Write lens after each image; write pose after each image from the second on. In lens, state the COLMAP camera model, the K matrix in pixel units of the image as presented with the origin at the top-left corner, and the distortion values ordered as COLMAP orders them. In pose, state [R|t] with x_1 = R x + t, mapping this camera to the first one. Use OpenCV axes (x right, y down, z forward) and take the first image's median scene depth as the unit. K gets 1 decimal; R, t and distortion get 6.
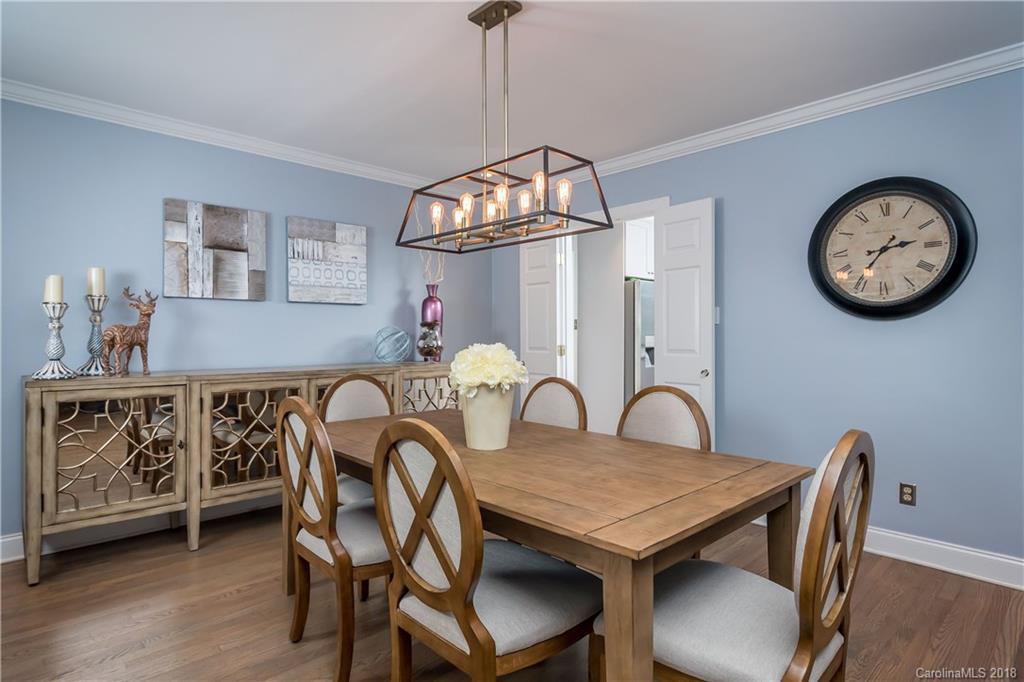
lens RADIAL K [[551.6, 0, 512.0], [0, 551.6, 341.0], [0, 0, 1]] dist [0.013139, -0.000304]
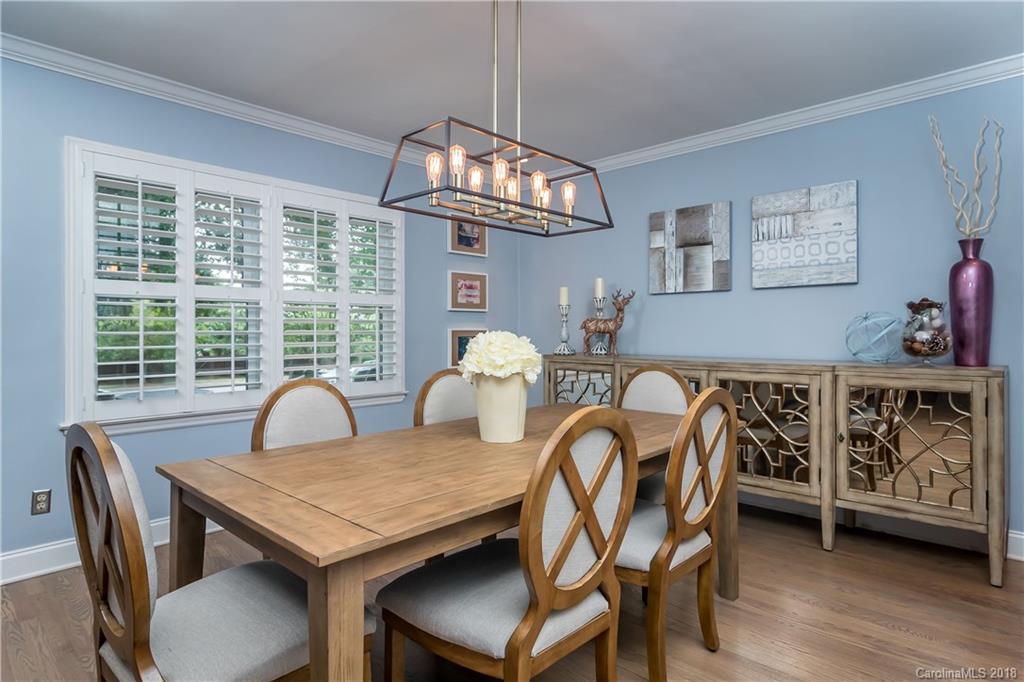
lens RADIAL K [[563.0, 0, 502.1], [0, 563.0, 329.5], [0, 0, 1]] dist [-0.003879, -0.000865]
pose [[0.048533, 0.001963, -0.998820, 0.547359], [-0.005028, 0.999986, 0.001721, -0.001947], [0.998809, 0.004939, 0.048542, 0.559868]]
